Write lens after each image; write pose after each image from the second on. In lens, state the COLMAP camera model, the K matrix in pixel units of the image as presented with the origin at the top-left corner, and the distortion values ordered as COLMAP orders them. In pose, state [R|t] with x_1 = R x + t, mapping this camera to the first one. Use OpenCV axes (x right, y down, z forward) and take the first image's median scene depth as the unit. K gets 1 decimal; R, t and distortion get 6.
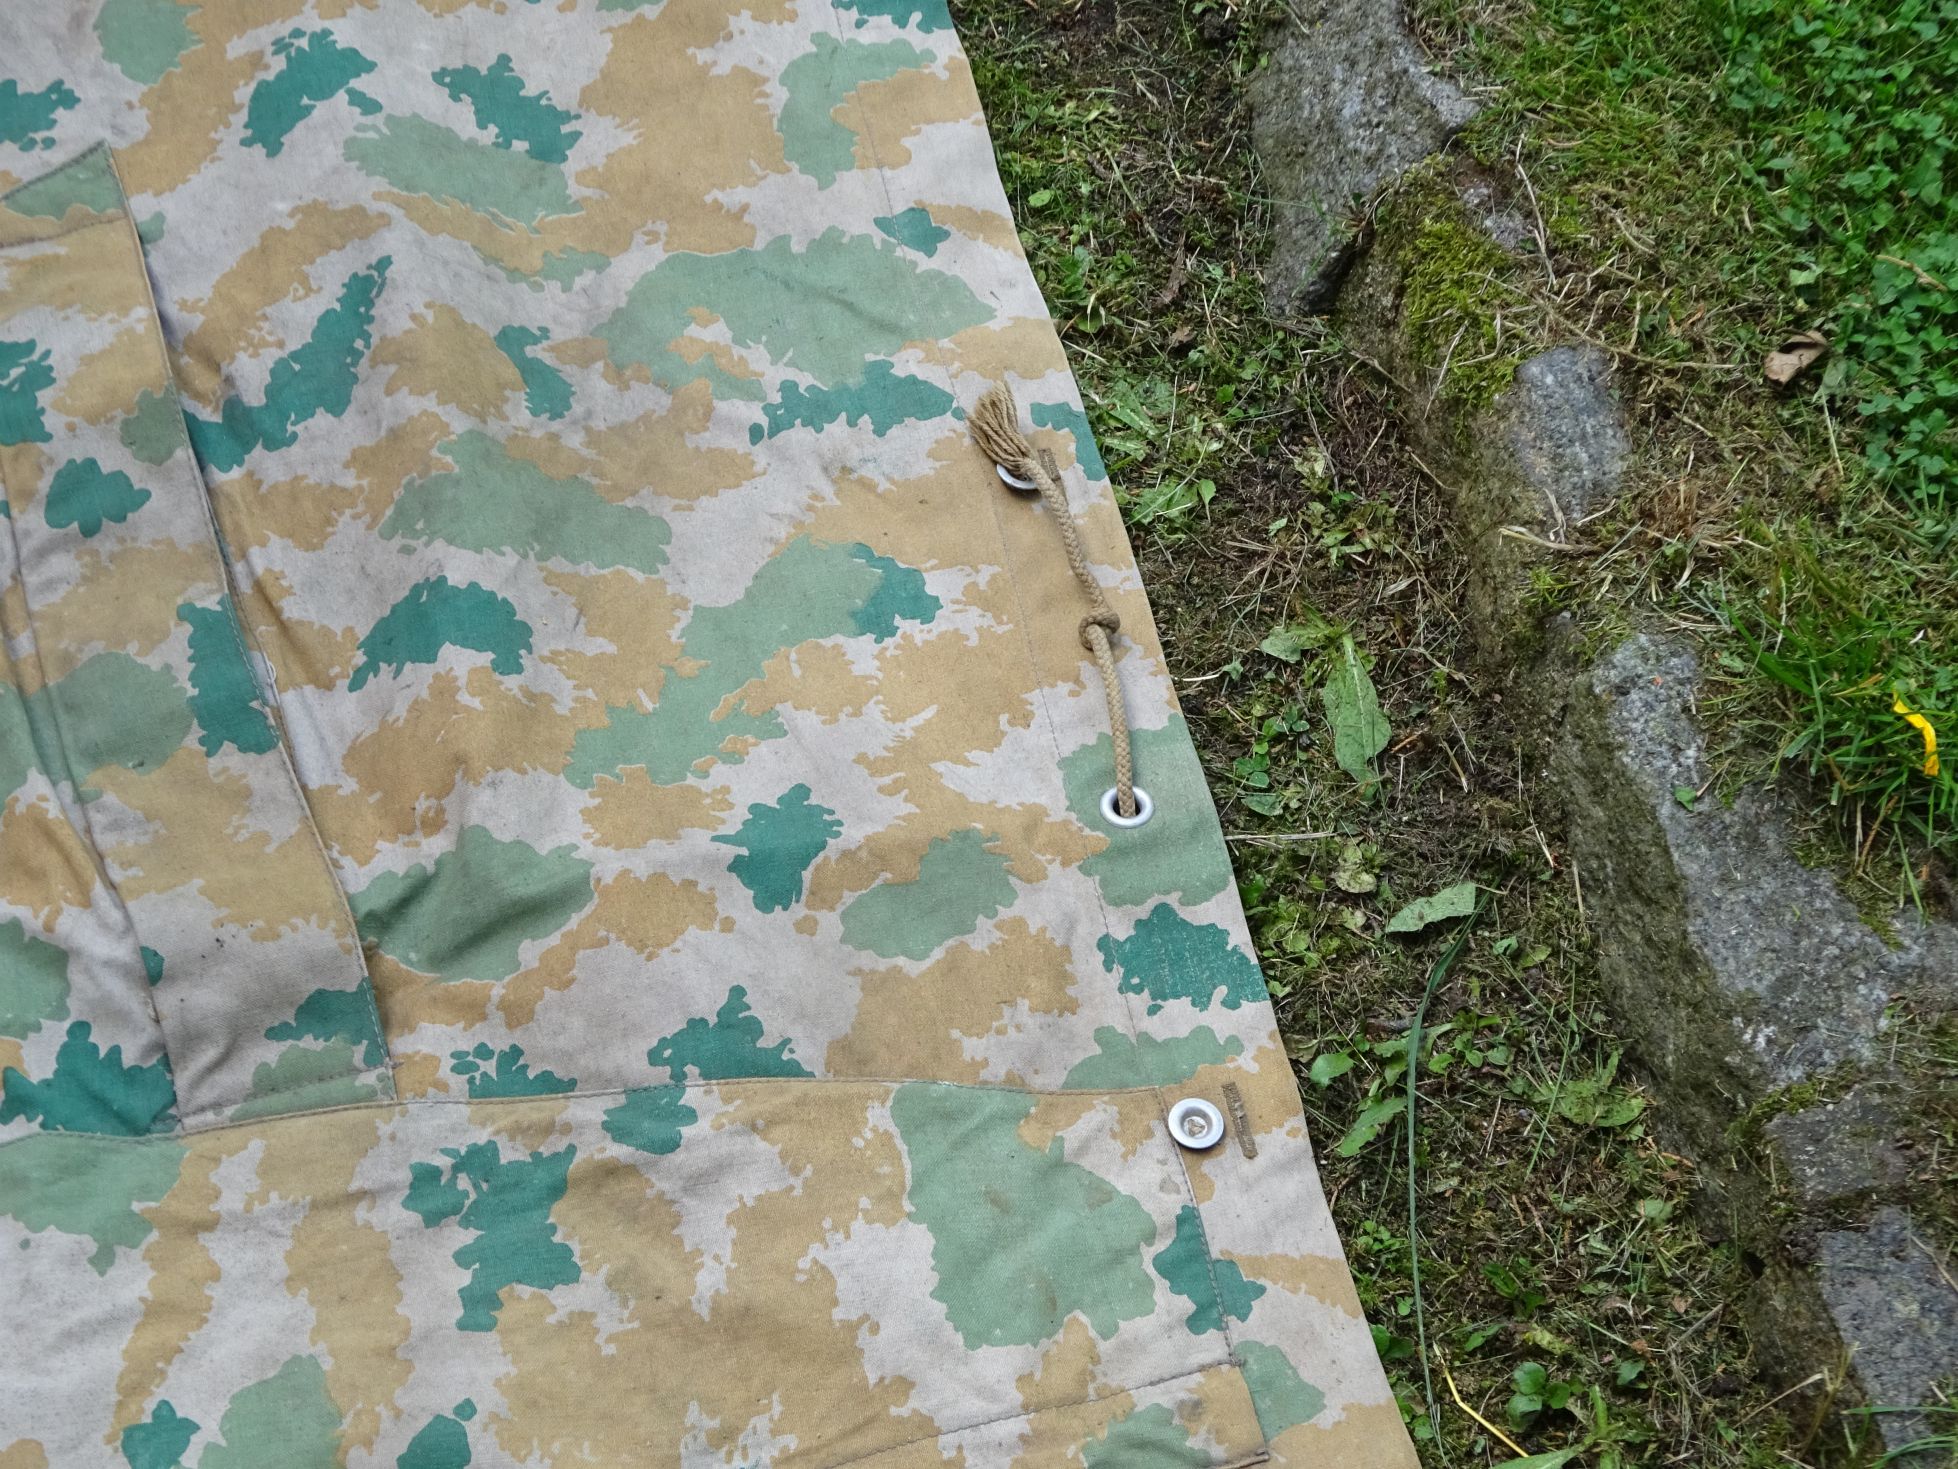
lens RADIAL K [[3493.4, 0, 979.0], [0, 3493.4, 734.5], [0, 0, 1]] dist [-0.010385, -0.122579]
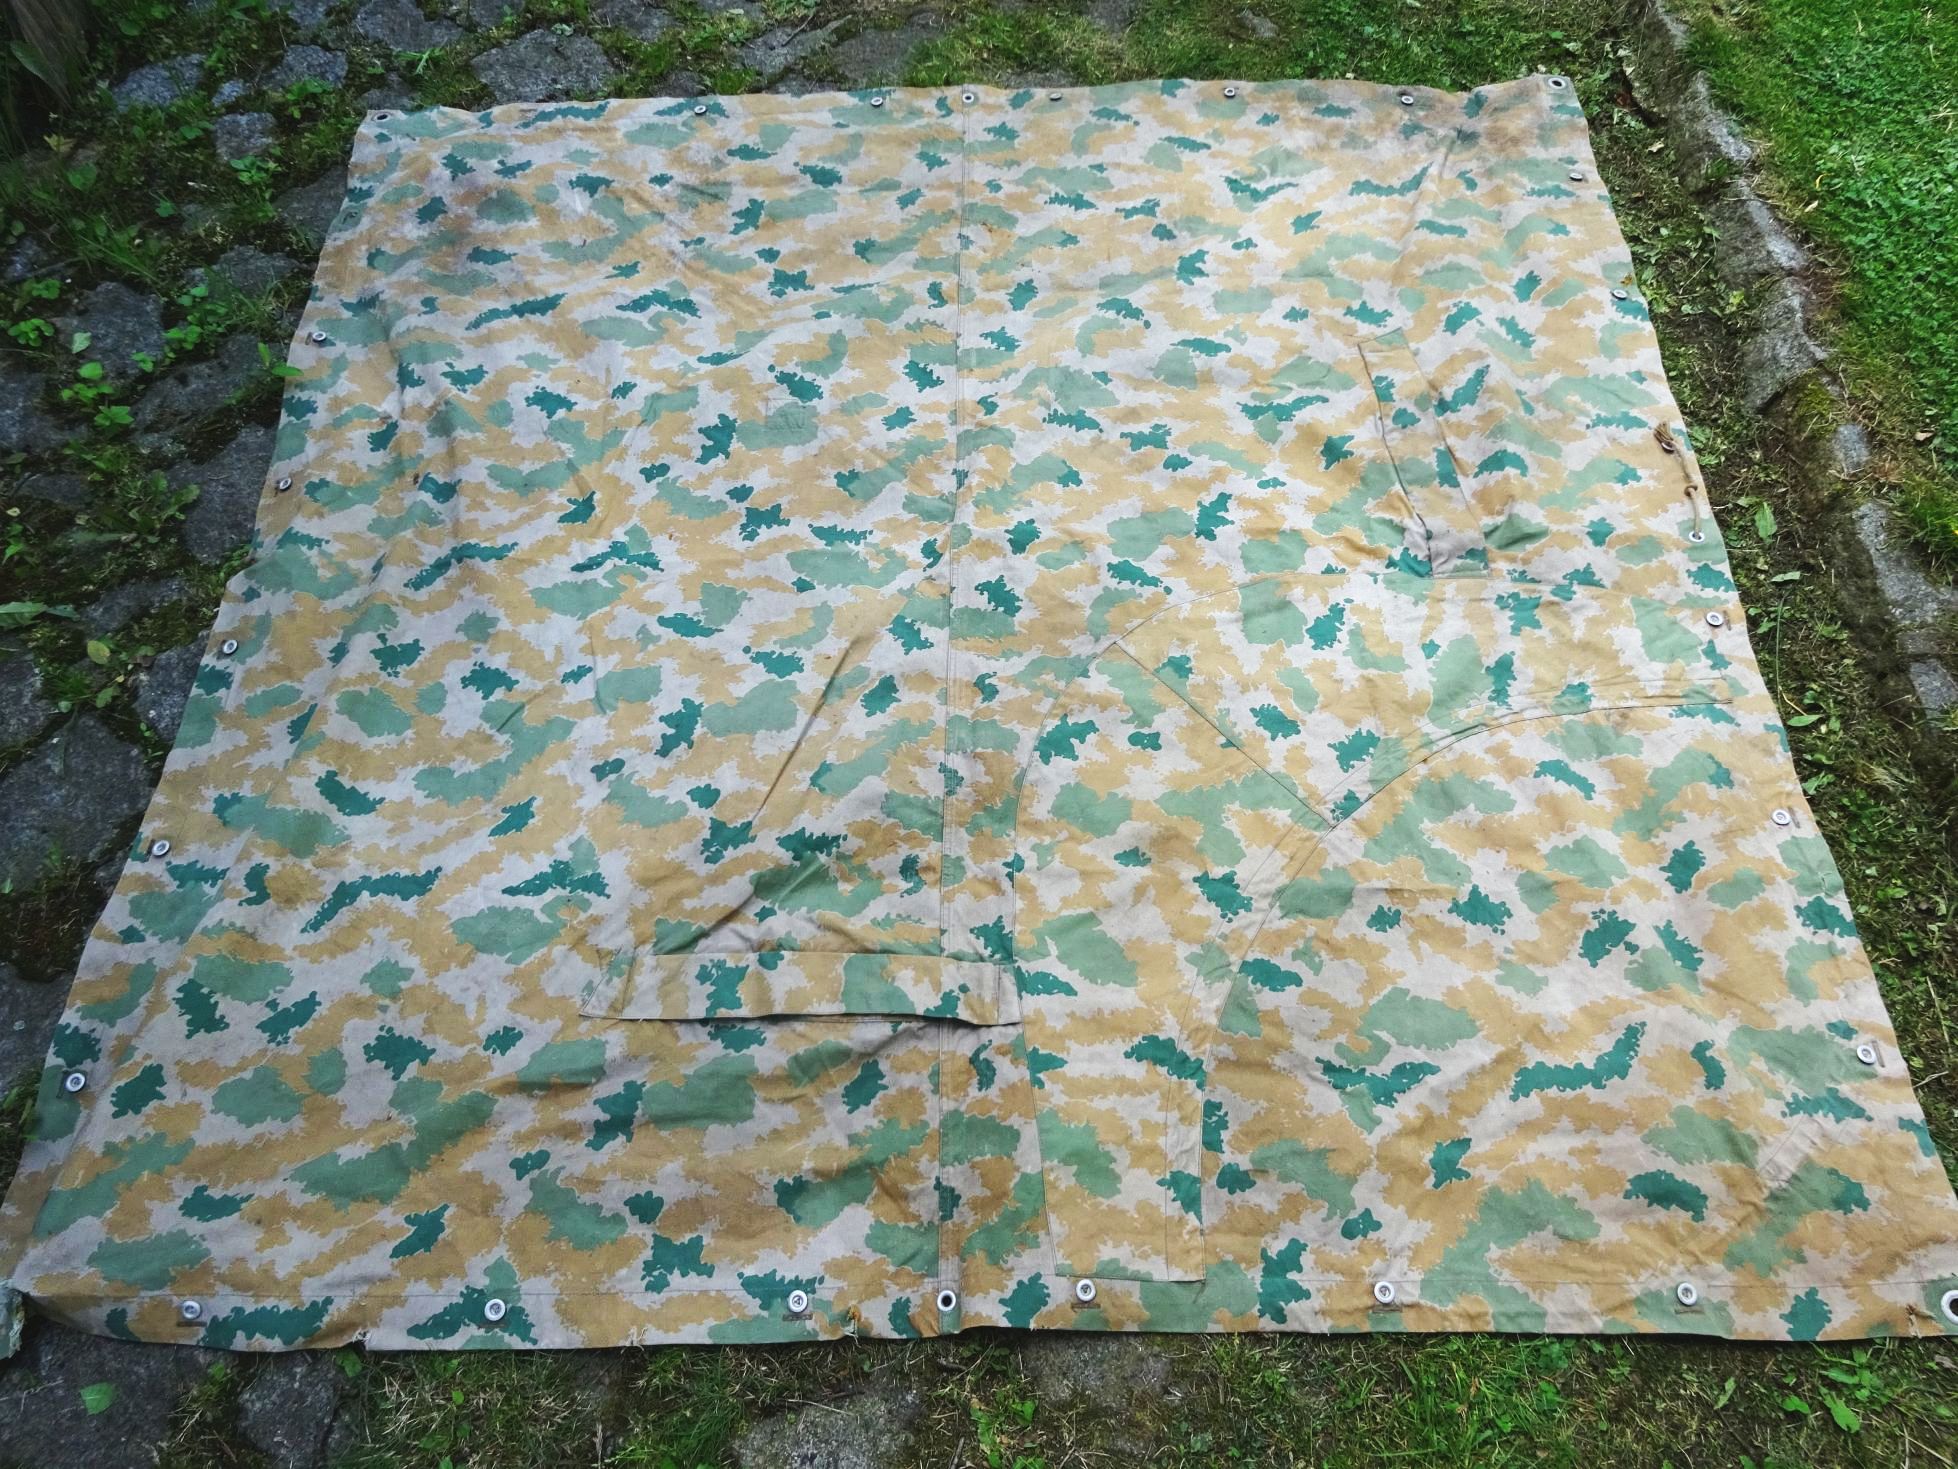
lens RADIAL K [[1411.3, 0, 979.0], [0, 1411.3, 734.5], [0, 0, 1]] dist [-0.004108, -0.003455]
pose [[0.964142, 0.159570, -0.212056, -0.322909], [-0.152962, 0.987099, 0.047317, 0.260876], [0.216871, -0.013183, 0.976111, -0.550849]]
